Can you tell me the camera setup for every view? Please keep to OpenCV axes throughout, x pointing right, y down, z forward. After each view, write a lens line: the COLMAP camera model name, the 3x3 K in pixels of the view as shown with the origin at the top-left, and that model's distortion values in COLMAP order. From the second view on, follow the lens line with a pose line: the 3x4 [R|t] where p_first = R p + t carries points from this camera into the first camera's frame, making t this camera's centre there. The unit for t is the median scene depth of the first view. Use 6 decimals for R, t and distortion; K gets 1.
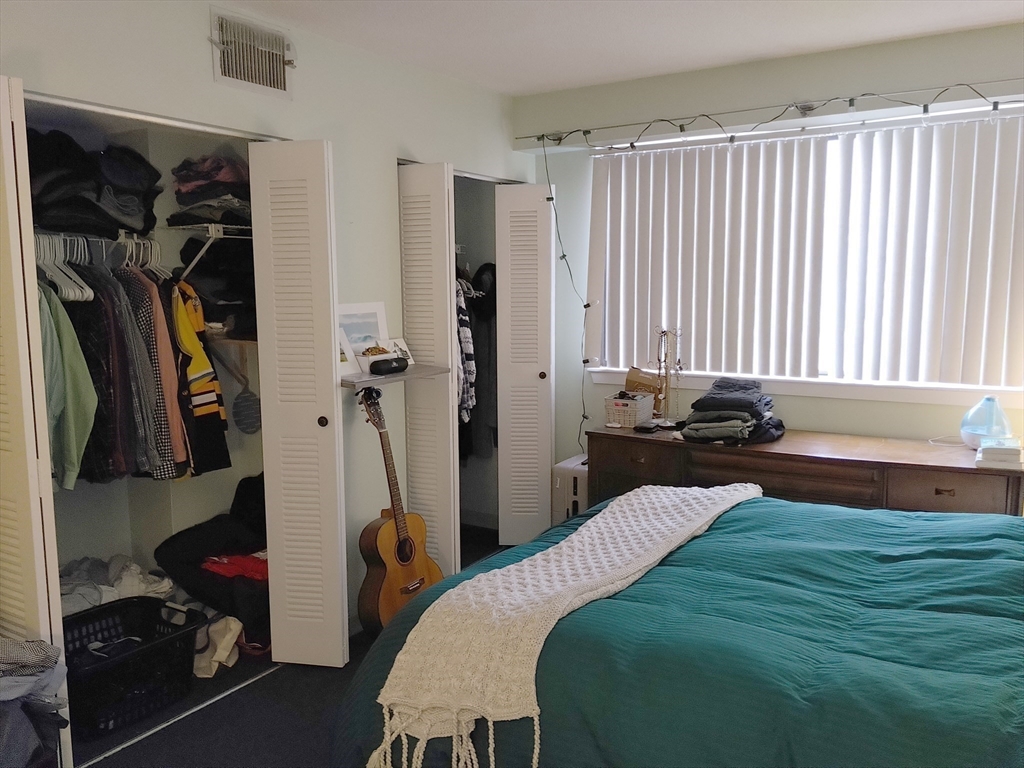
lens RADIAL K [[837.0, 0, 506.6], [0, 837.0, 391.0], [0, 0, 1]] dist [-0.001242, -0.011225]
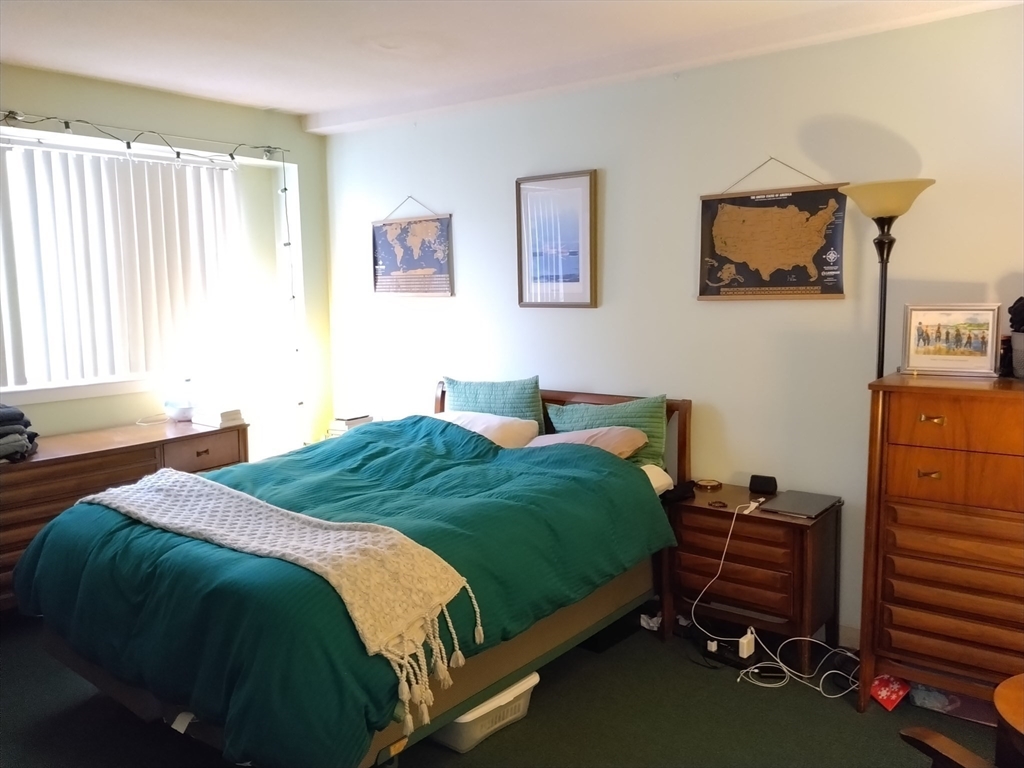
lens RADIAL K [[837.0, 0, 506.6], [0, 837.0, 391.0], [0, 0, 1]] dist [-0.001242, -0.011225]
pose [[0.131866, -0.110889, 0.985046, -0.647875], [0.133621, 0.986642, 0.093182, -0.029101], [-0.982220, 0.119335, 0.144921, 0.334784]]
